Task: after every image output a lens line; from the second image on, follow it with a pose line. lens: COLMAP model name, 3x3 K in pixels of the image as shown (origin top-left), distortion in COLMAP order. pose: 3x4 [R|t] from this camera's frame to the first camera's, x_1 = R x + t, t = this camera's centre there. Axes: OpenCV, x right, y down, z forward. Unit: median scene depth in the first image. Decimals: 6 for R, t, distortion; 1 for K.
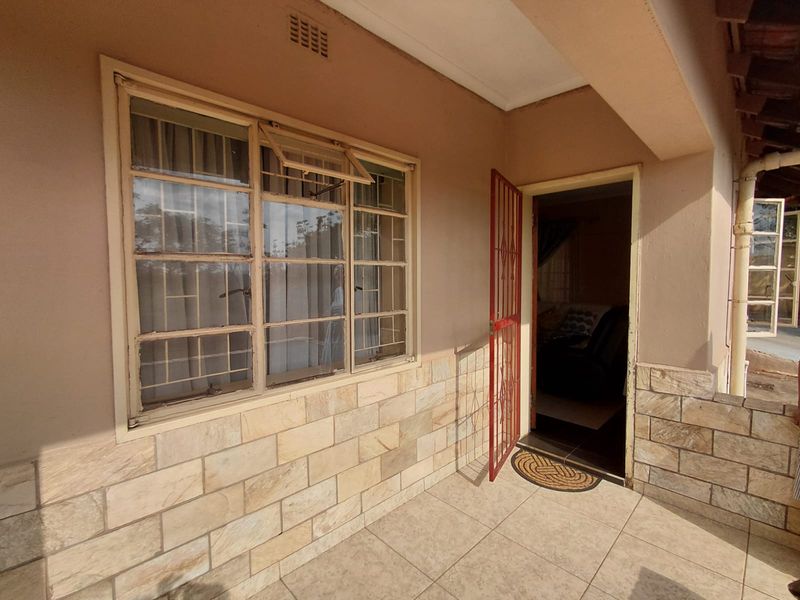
lens RADIAL K [[368.2, 0, 400.8], [0, 368.2, 298.3], [0, 0, 1]] dist [-0.002433, 0.000090]
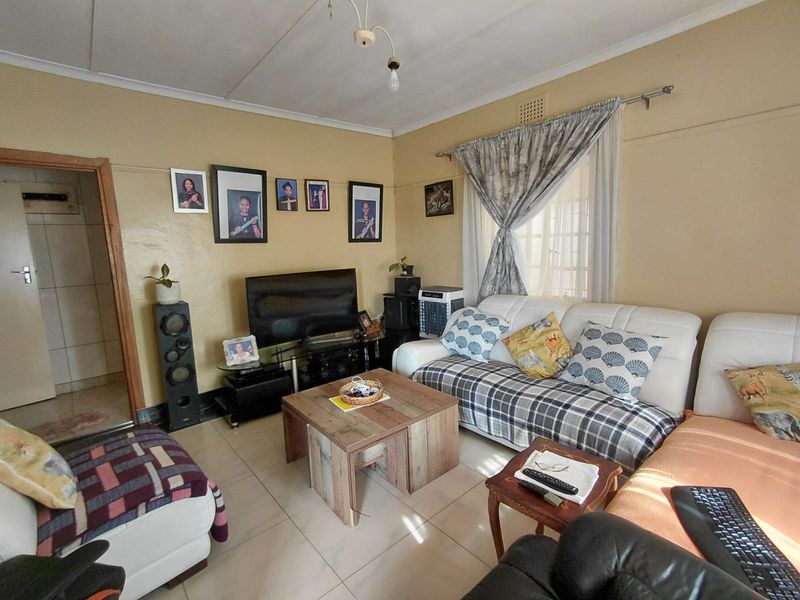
lens RADIAL K [[368.2, 0, 399.8], [0, 368.2, 297.3], [0, 0, 1]] dist [-0.002433, 0.000090]
pose [[0.998230, -0.019553, -0.056158, 0.284023], [0.024311, 0.996056, 0.085328, -0.042349], [0.054268, -0.086542, 0.994769, 0.603430]]
